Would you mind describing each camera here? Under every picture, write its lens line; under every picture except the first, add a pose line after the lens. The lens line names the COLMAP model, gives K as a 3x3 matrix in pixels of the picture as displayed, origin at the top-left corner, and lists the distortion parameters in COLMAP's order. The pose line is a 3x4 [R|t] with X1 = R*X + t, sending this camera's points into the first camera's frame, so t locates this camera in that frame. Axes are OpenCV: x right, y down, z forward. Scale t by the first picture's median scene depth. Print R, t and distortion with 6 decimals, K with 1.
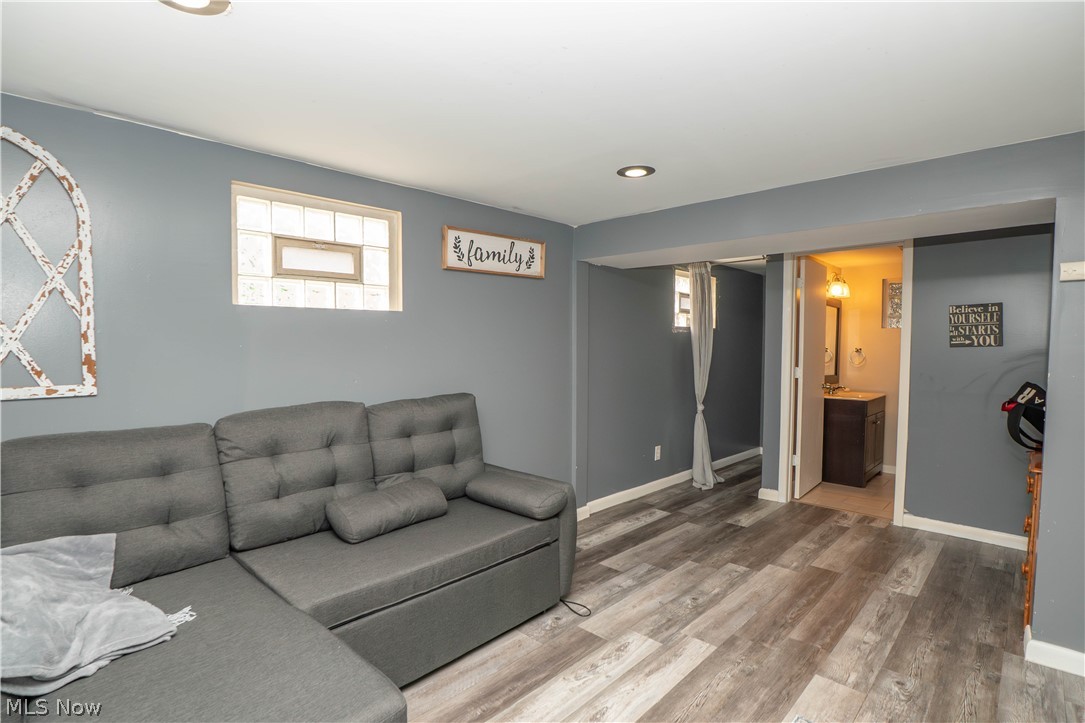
lens RADIAL K [[542.0, 0, 514.4], [0, 542.0, 362.0], [0, 0, 1]] dist [-0.039733, 0.007715]
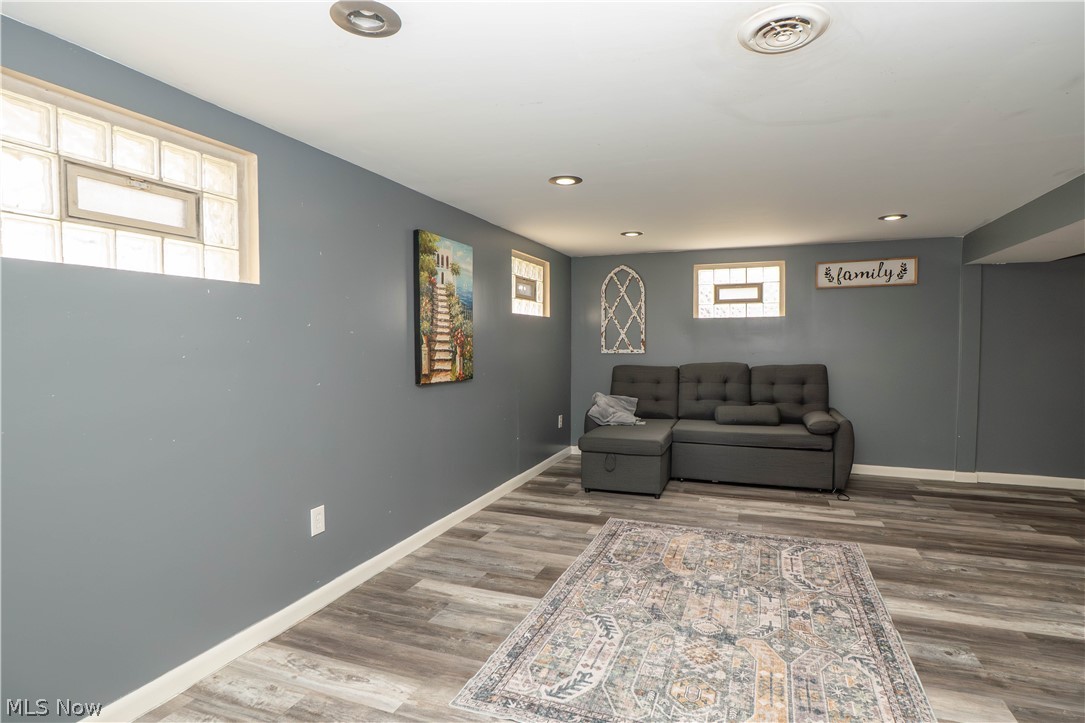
lens RADIAL K [[542.0, 0, 553.3], [0, 542.0, 369.7], [0, 0, 1]] dist [-0.039733, 0.007715]
pose [[0.412549, 0.044650, -0.909841, 1.182226], [-0.029644, 0.998927, 0.035580, 0.043785], [0.910453, 0.012293, 0.413430, -0.453152]]
